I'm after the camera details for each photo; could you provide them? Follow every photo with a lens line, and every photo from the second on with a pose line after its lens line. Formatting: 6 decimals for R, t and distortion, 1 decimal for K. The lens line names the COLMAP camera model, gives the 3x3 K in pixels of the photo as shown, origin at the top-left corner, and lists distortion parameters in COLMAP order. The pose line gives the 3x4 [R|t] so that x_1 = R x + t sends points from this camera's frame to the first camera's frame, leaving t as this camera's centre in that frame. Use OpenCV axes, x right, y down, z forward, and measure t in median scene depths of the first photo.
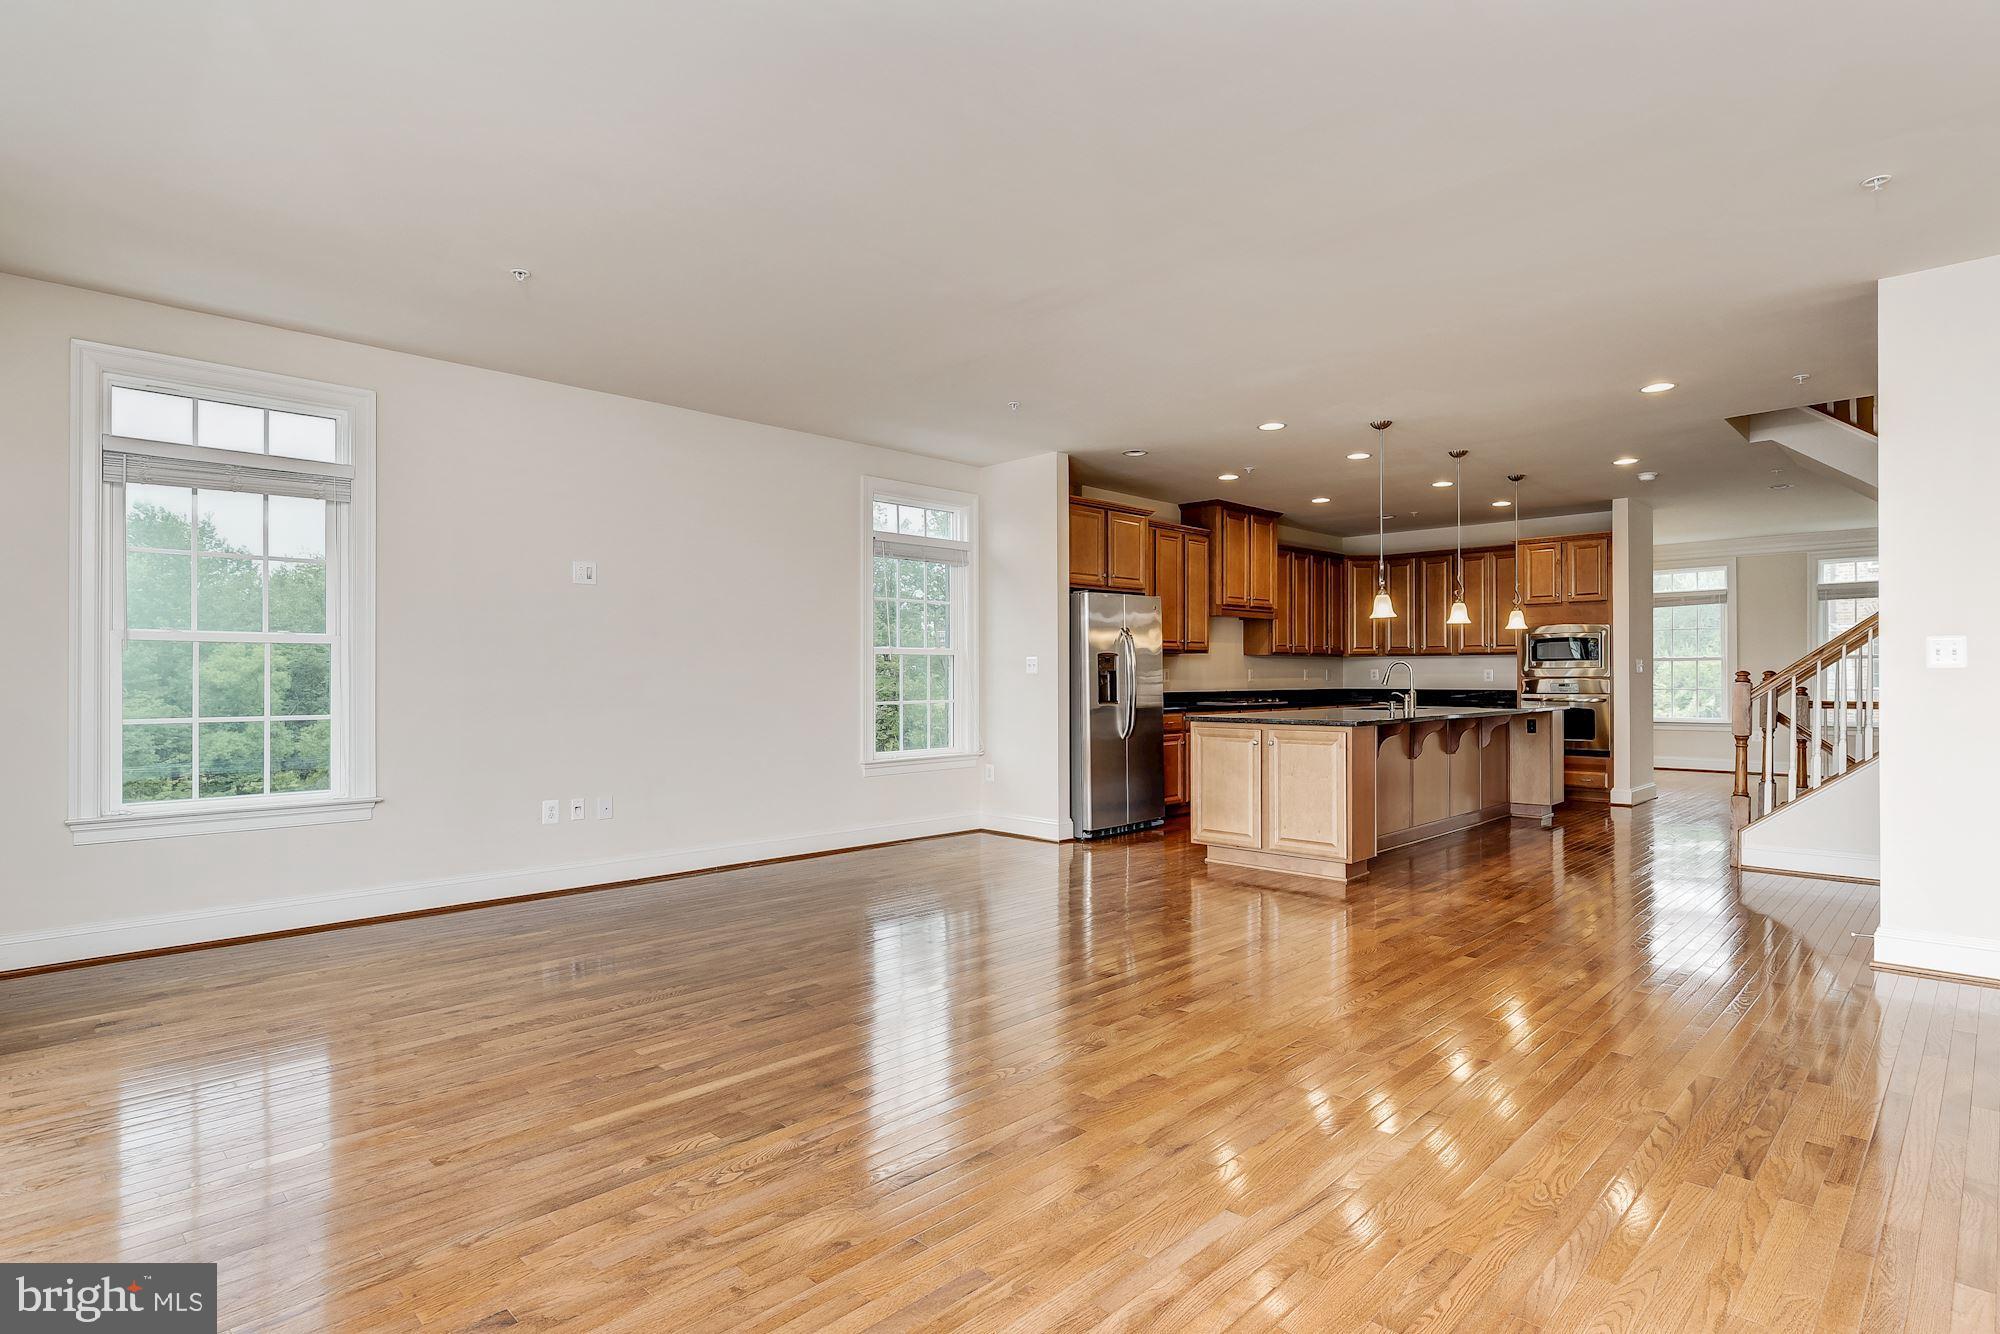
lens RADIAL K [[1011.7, 0, 997.5], [0, 1011.7, 678.6], [0, 0, 1]] dist [-0.010698, 0.008043]
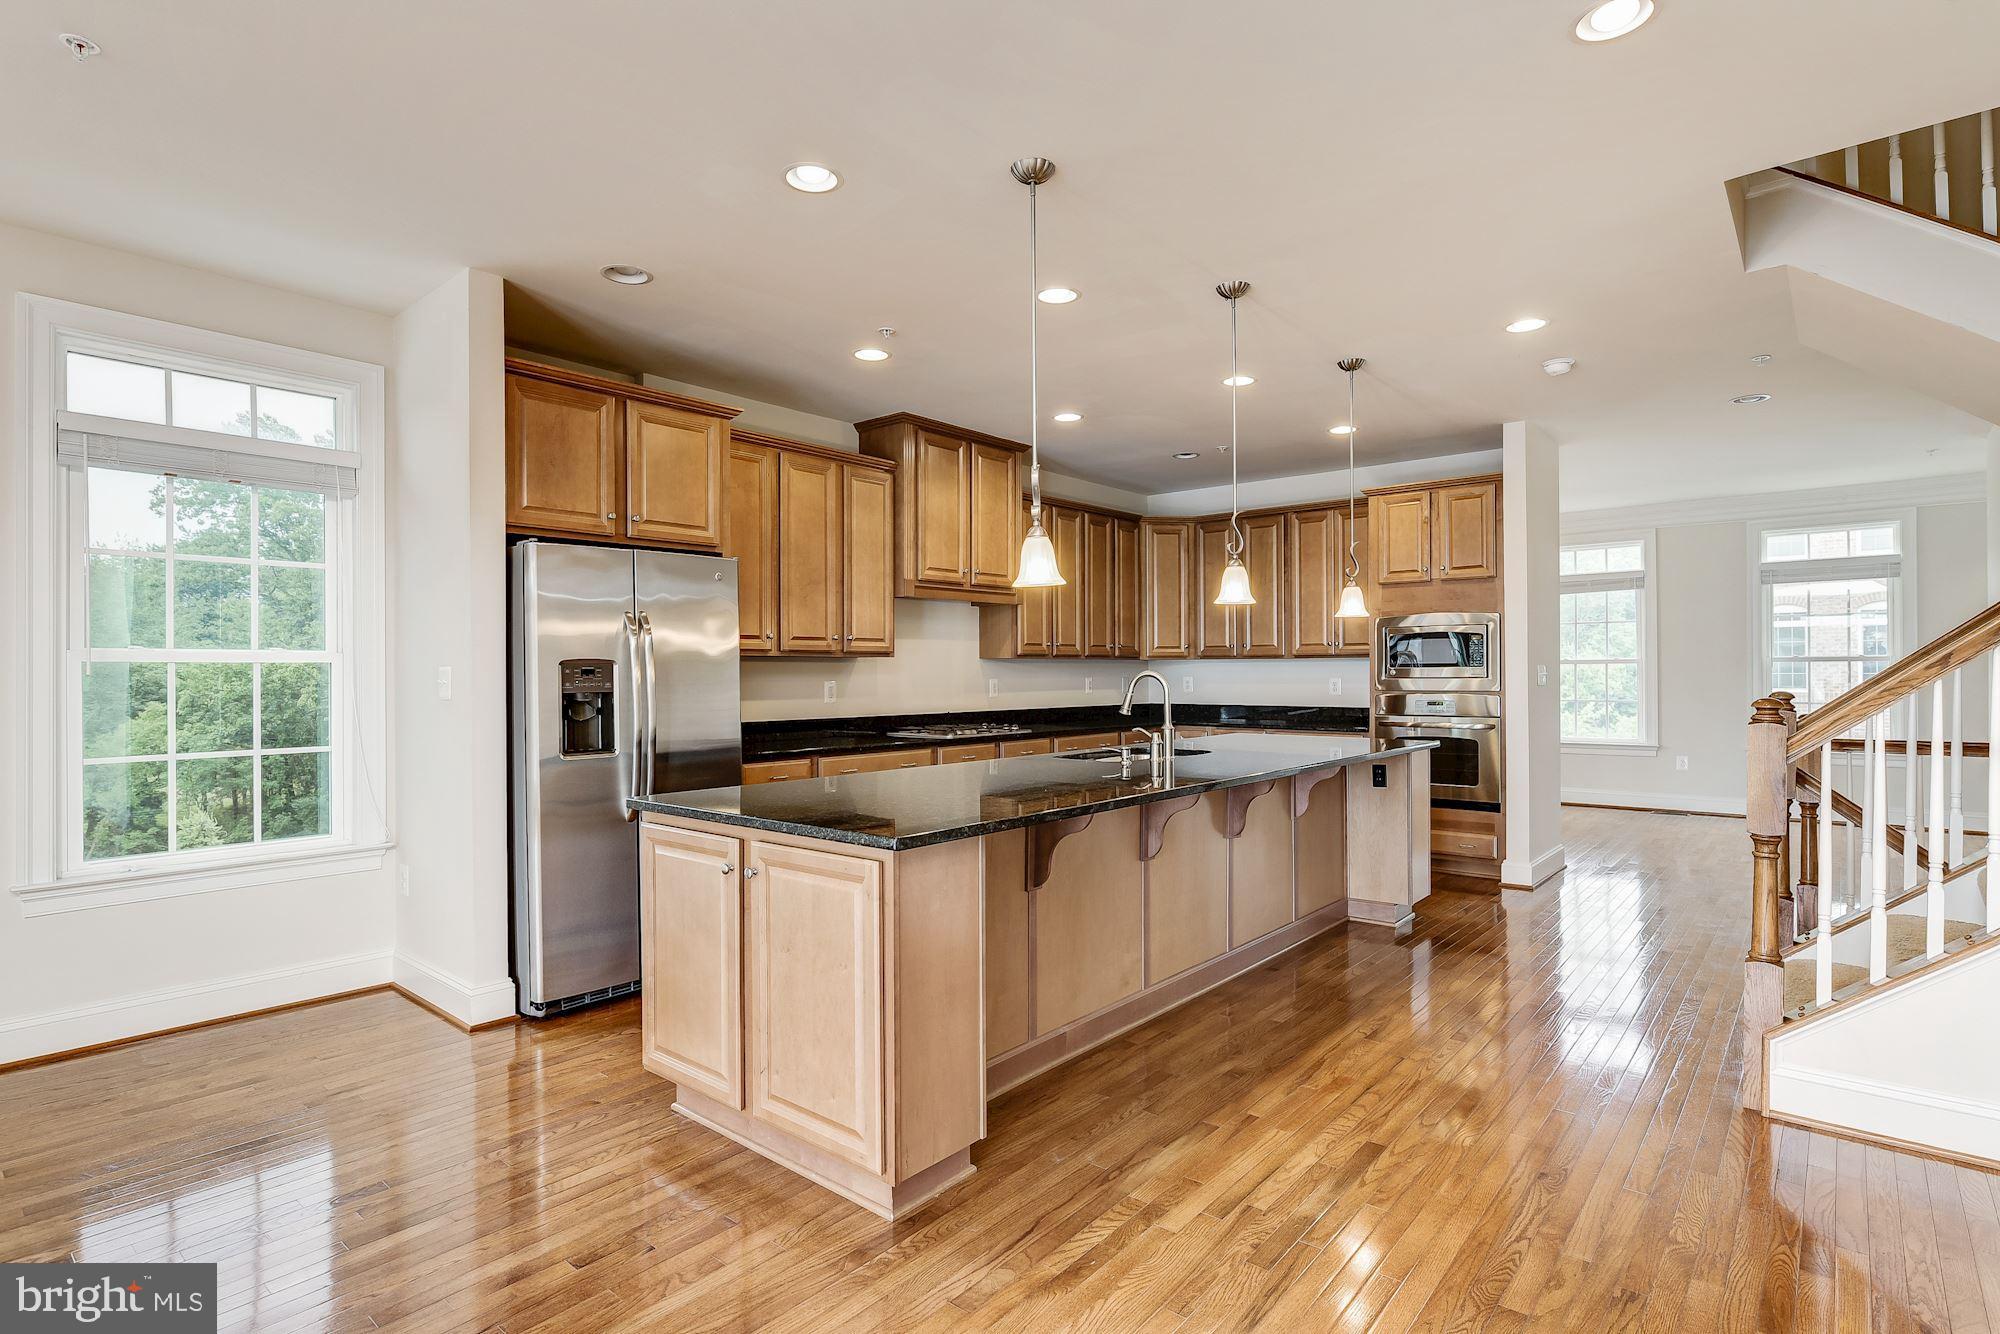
lens RADIAL K [[1011.7, 0, 995.3], [0, 1011.7, 675.5], [0, 0, 1]] dist [-0.010698, 0.008043]
pose [[0.996566, -0.002862, 0.082753, 0.228117], [0.002905, 0.999996, -0.000406, -0.013425], [-0.082752, 0.000645, 0.996570, 0.377247]]
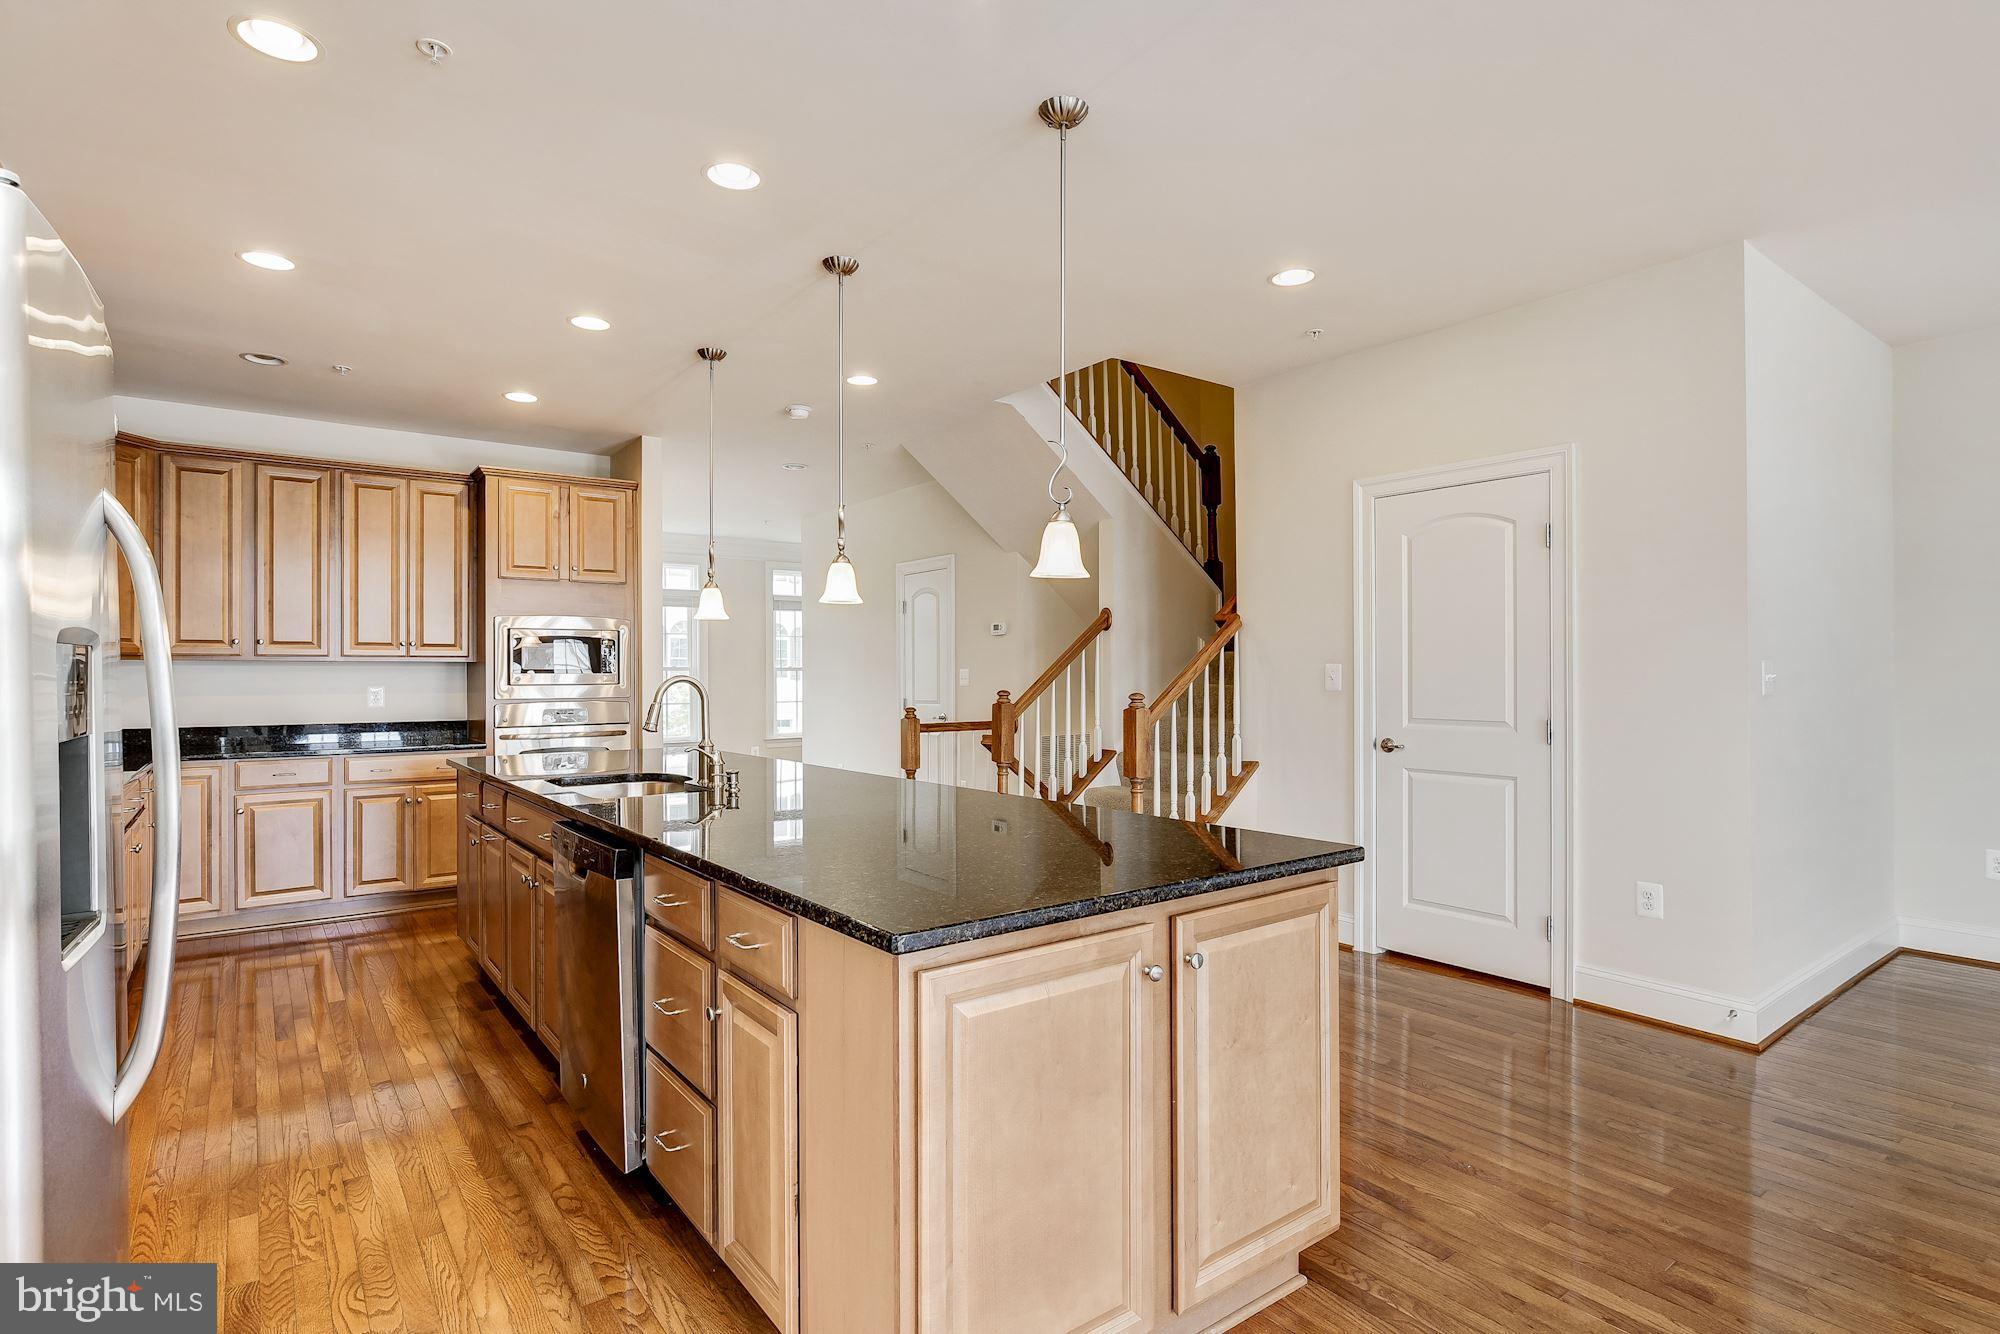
lens RADIAL K [[1011.7, 0, 1003.7], [0, 1011.7, 671.3], [0, 0, 1]] dist [-0.010698, 0.008043]
pose [[0.141574, 0.005419, 0.989913, -0.026531], [0.006876, 0.999956, -0.006457, -0.013732], [-0.989904, 0.007721, 0.141531, 0.682068]]
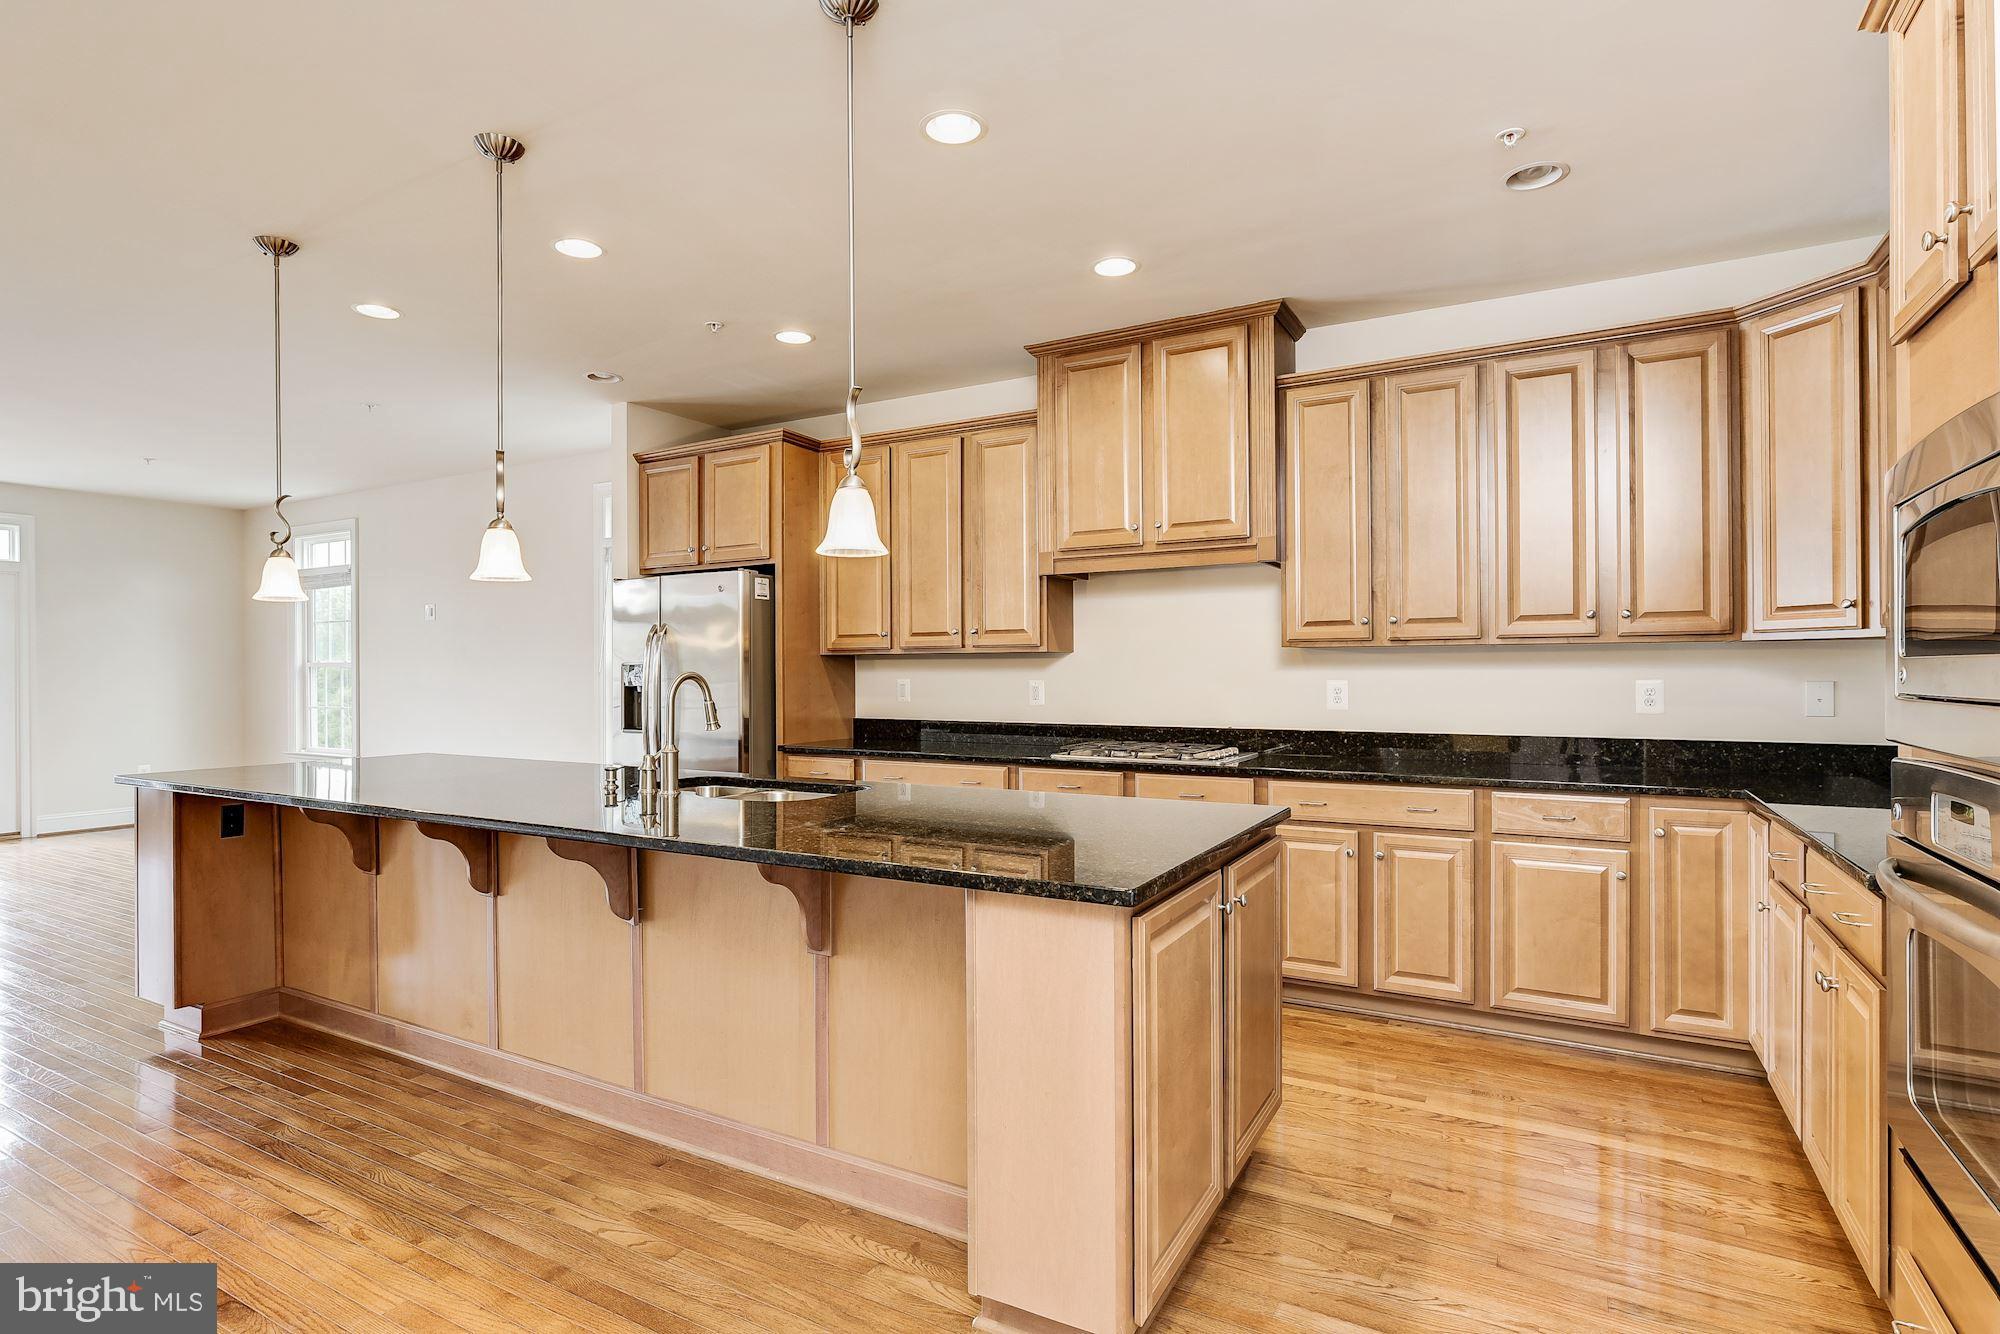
lens RADIAL K [[1011.7, 0, 997.7], [0, 1011.7, 667.2], [0, 0, 1]] dist [-0.010698, 0.008043]
pose [[0.261965, -0.006177, -0.965058, 0.719224], [-0.001495, 0.999976, -0.006806, -0.013785], [0.965076, 0.003226, 0.261949, 0.876346]]
